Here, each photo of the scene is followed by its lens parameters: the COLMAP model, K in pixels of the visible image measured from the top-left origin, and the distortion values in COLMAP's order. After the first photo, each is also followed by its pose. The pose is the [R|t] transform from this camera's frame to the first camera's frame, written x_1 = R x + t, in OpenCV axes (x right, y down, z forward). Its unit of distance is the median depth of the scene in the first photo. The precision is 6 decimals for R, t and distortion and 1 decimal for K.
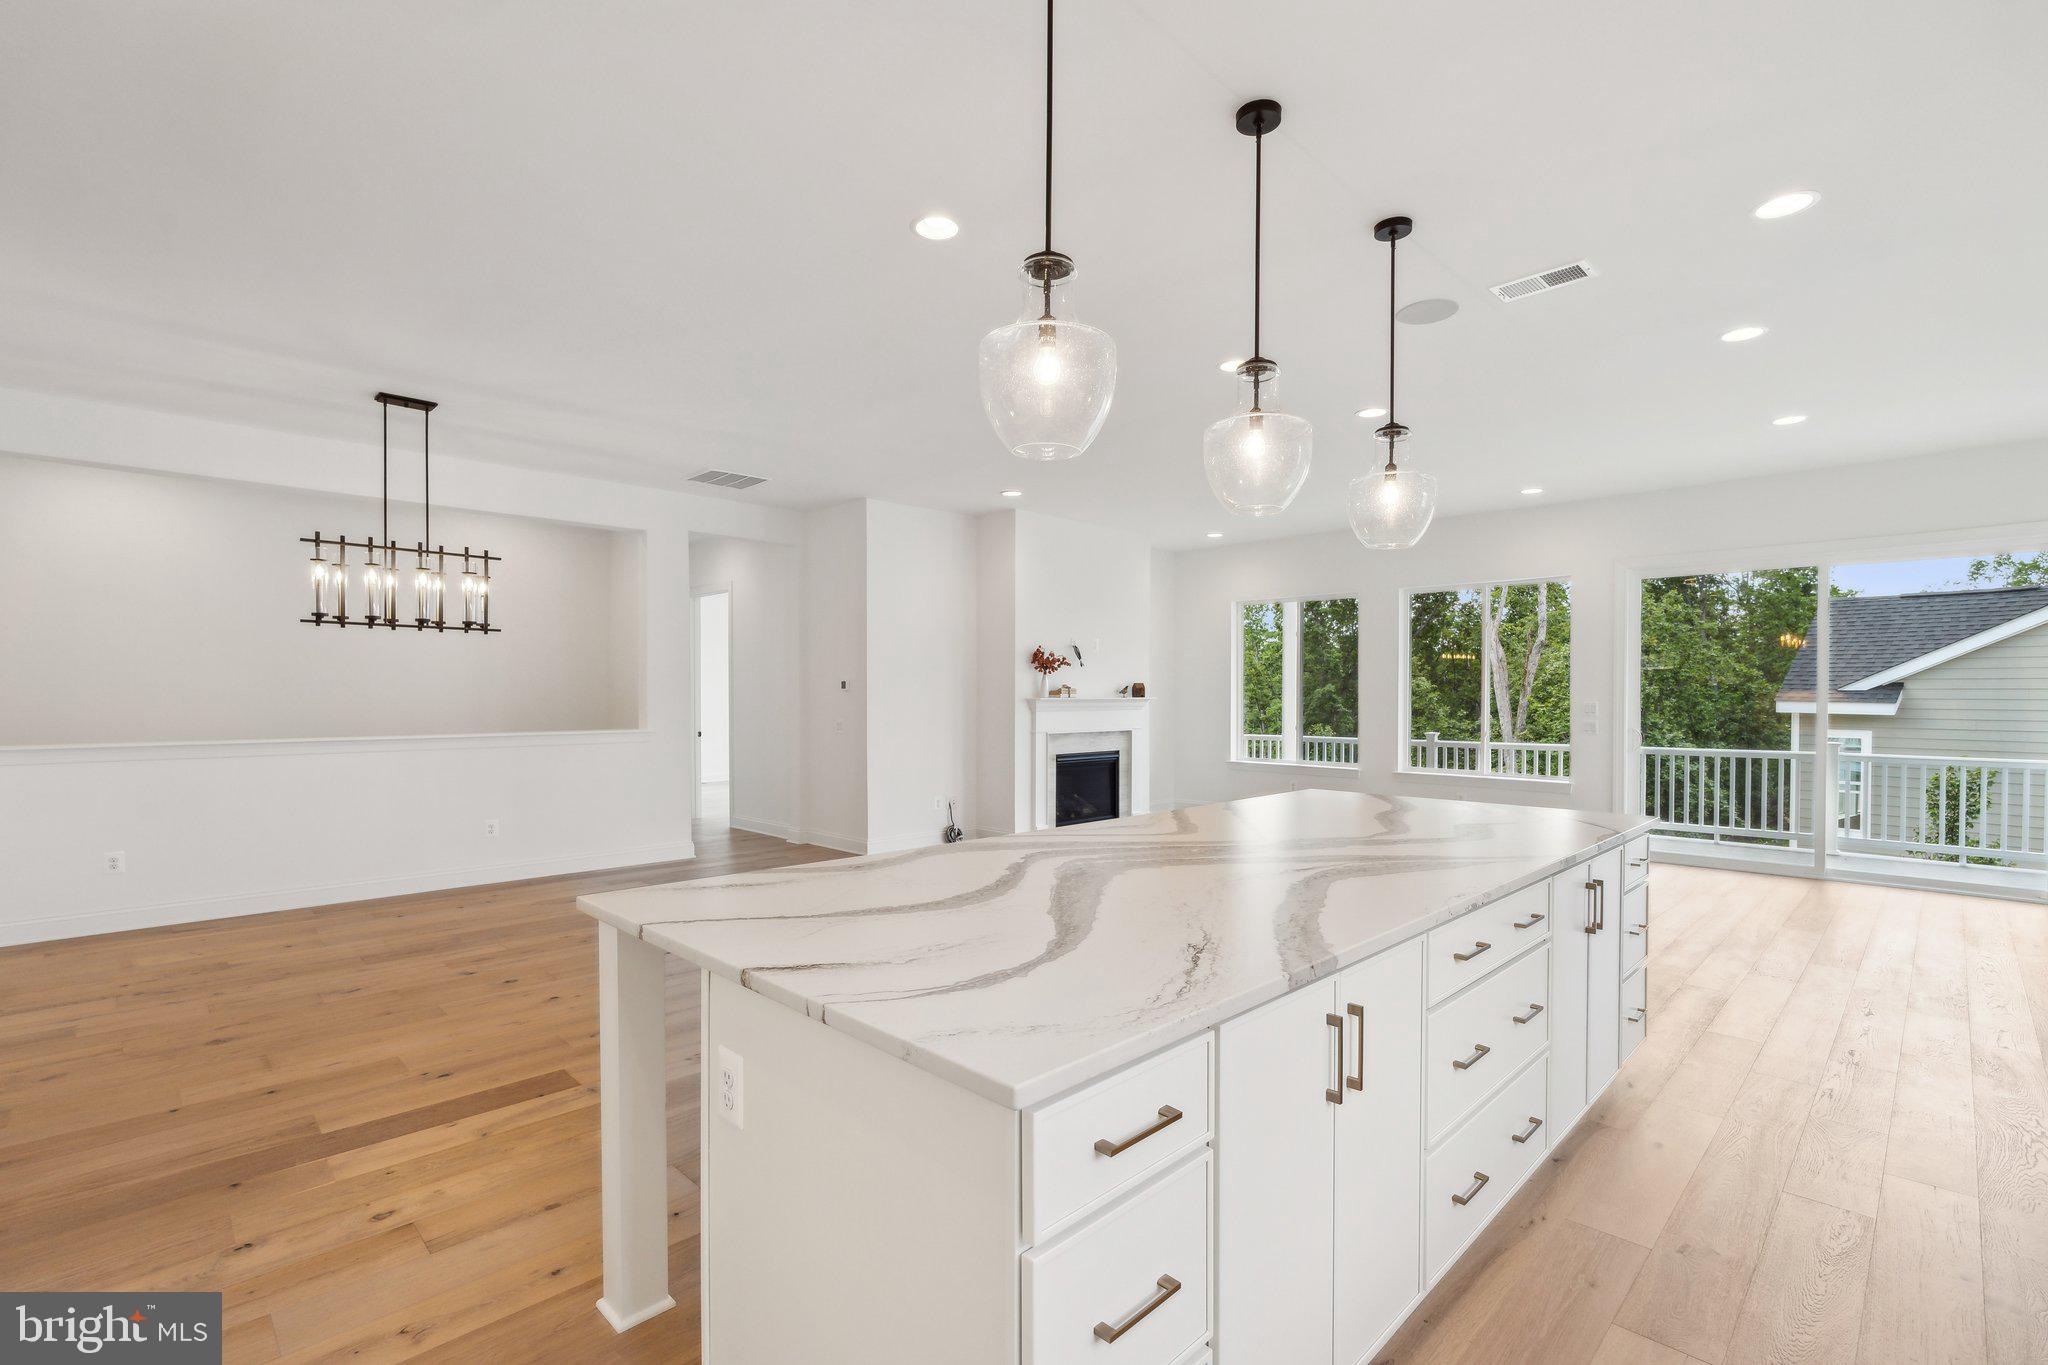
lens RADIAL K [[918.2, 0, 1023.8], [0, 918.2, 706.1], [0, 0, 1]] dist [-0.002632, -0.001025]
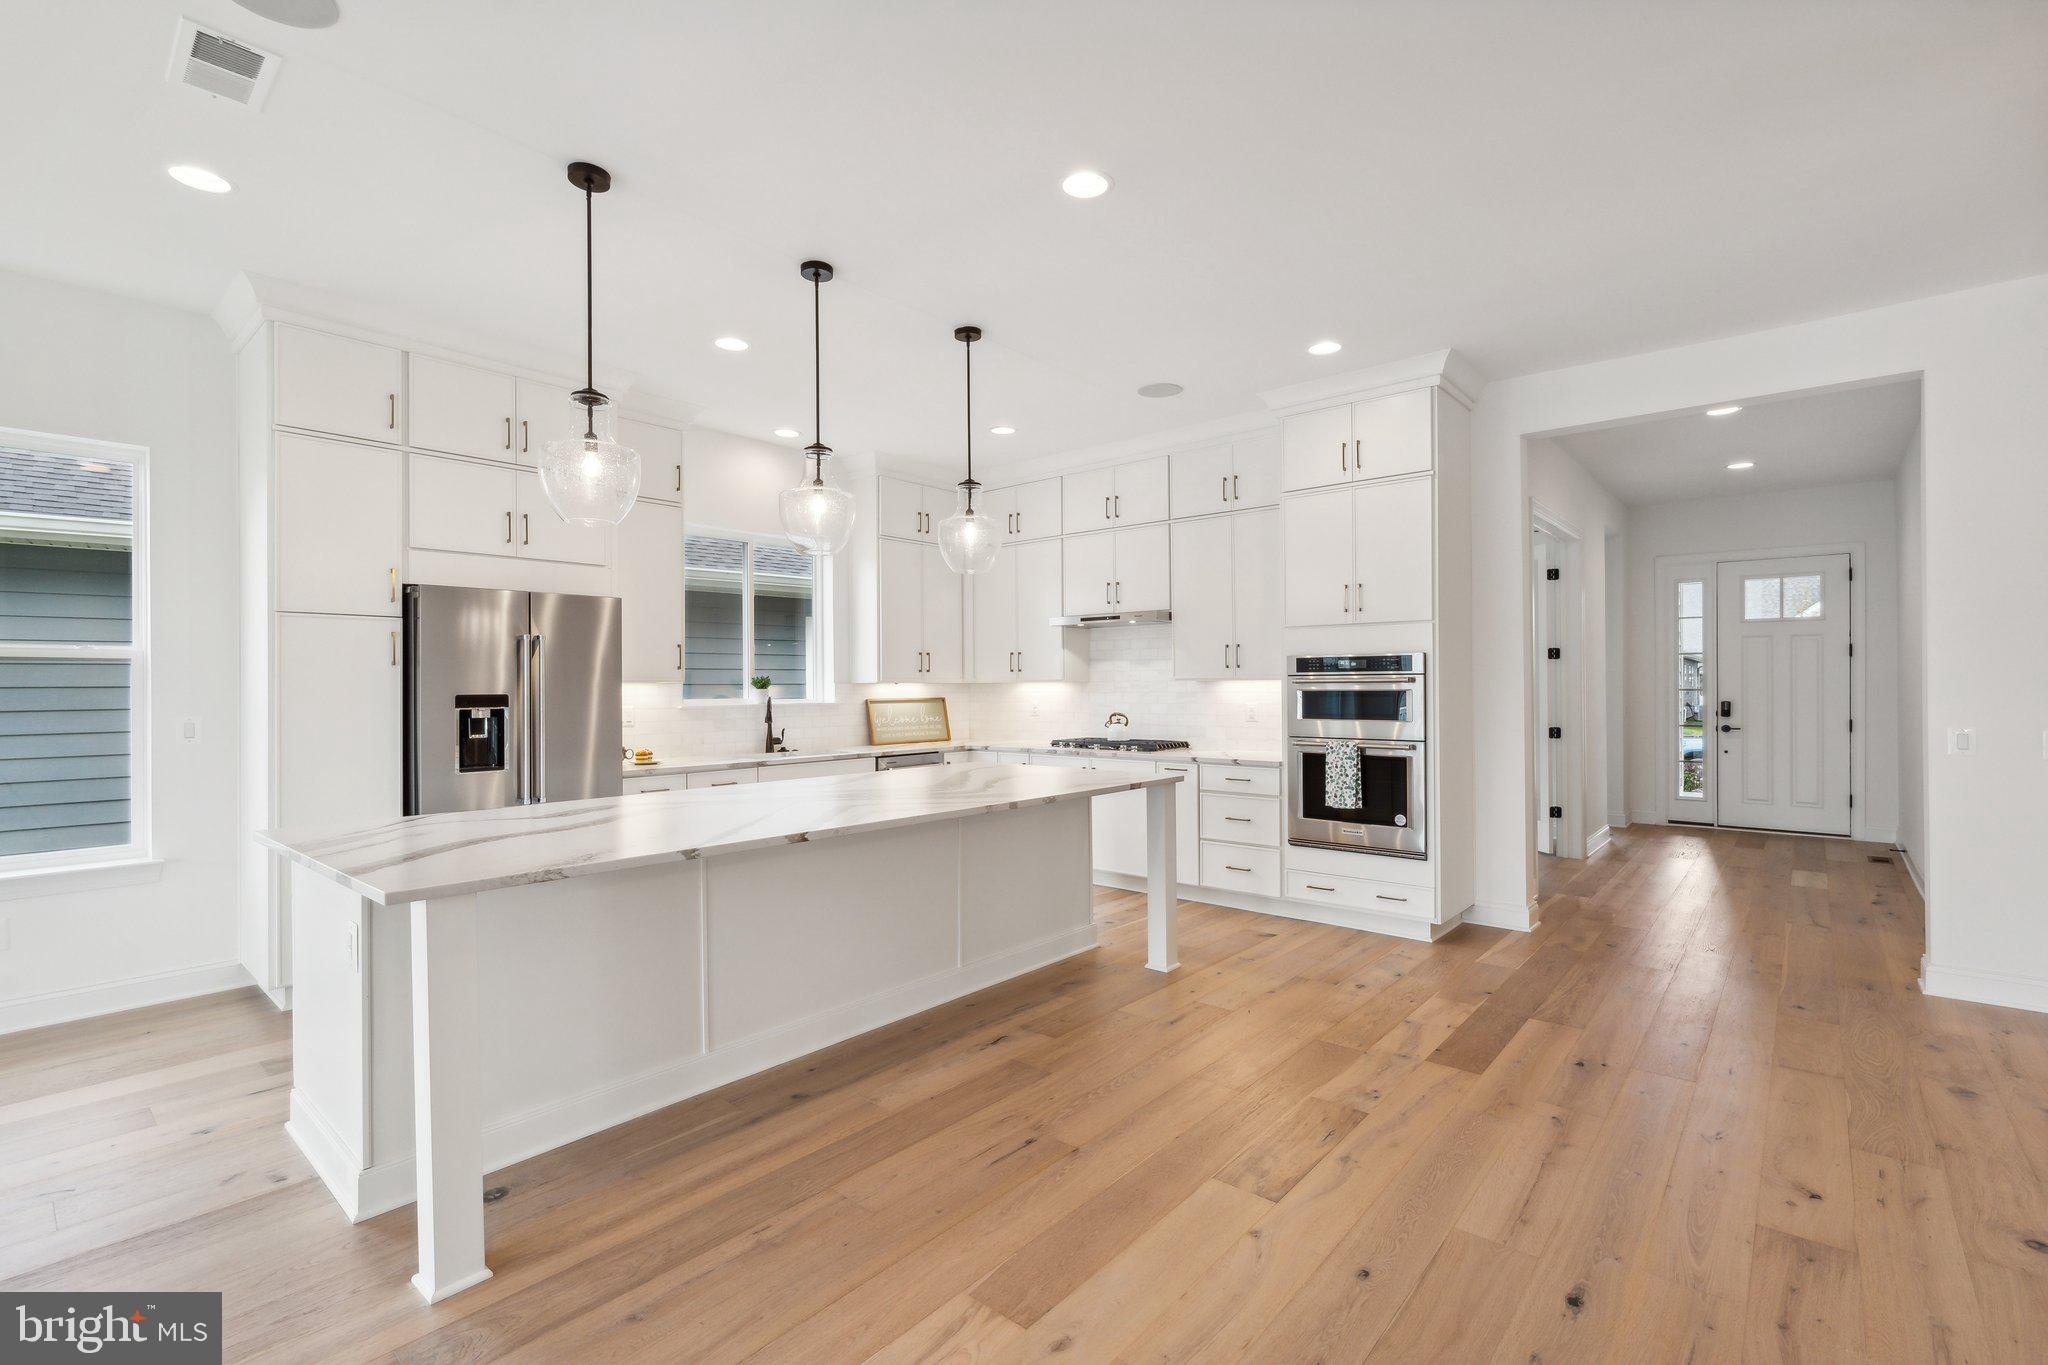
lens RADIAL K [[918.2, 0, 1031.4], [0, 918.2, 682.3], [0, 0, 1]] dist [-0.002632, -0.001025]
pose [[-0.996796, 0.005608, -0.079788, 0.012112], [0.004993, 0.999956, 0.007902, -0.007435], [0.079829, 0.007479, -0.996780, 0.707527]]
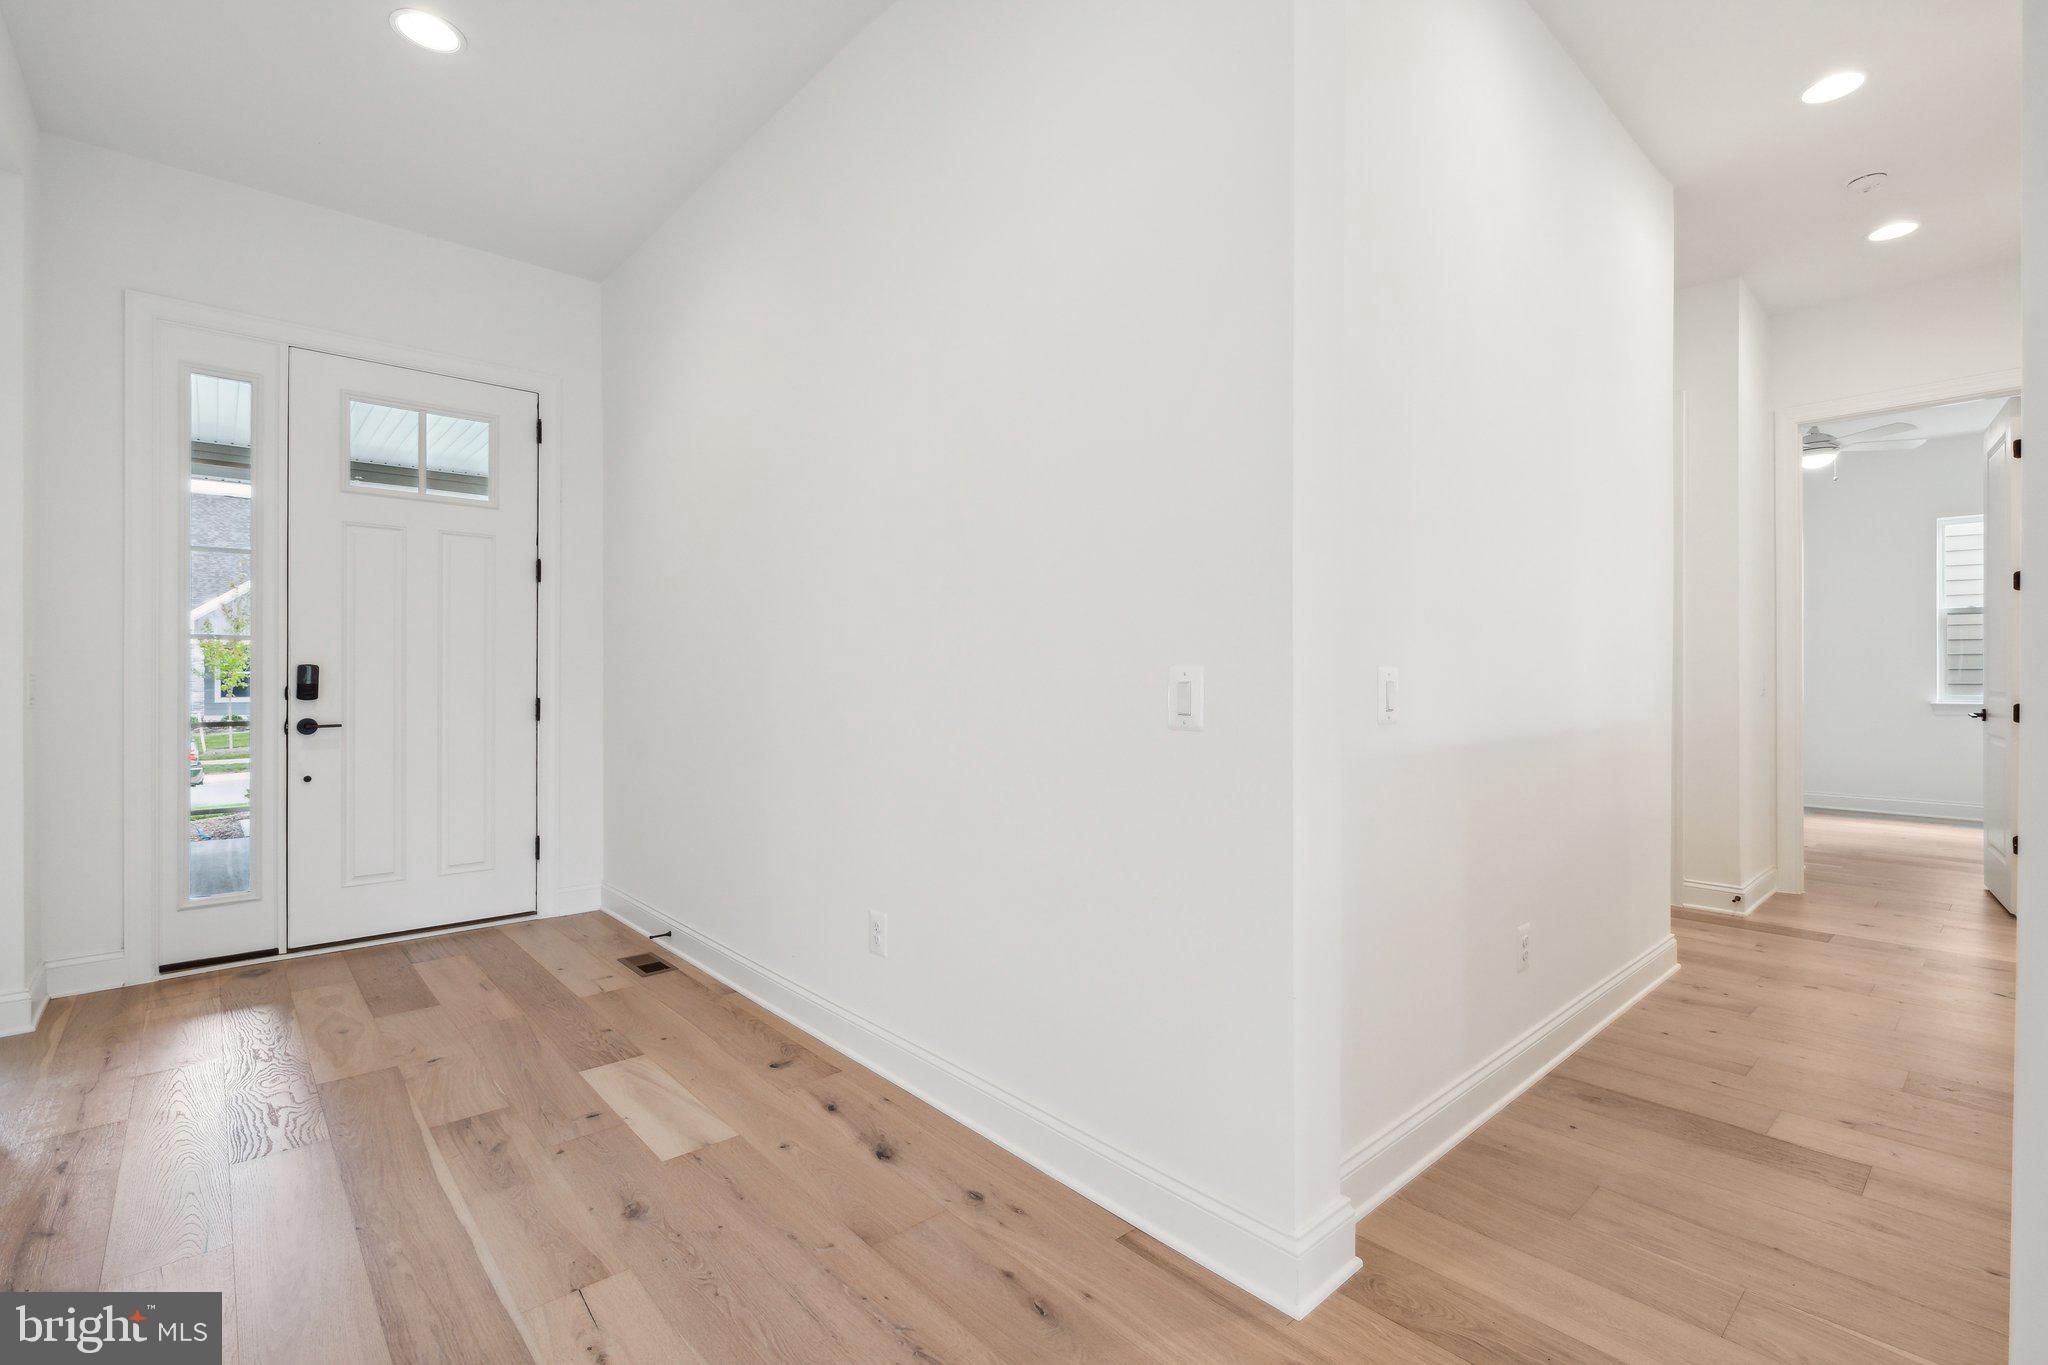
lens RADIAL K [[918.2, 0, 1055.9], [0, 918.2, 693.3], [0, 0, 1]] dist [-0.002632, -0.001025]
pose [[-0.023234, 0.015651, -0.999608, -0.354432], [-0.011416, 0.999808, 0.015919, 0.024384], [0.999665, 0.011782, -0.023051, 0.191536]]
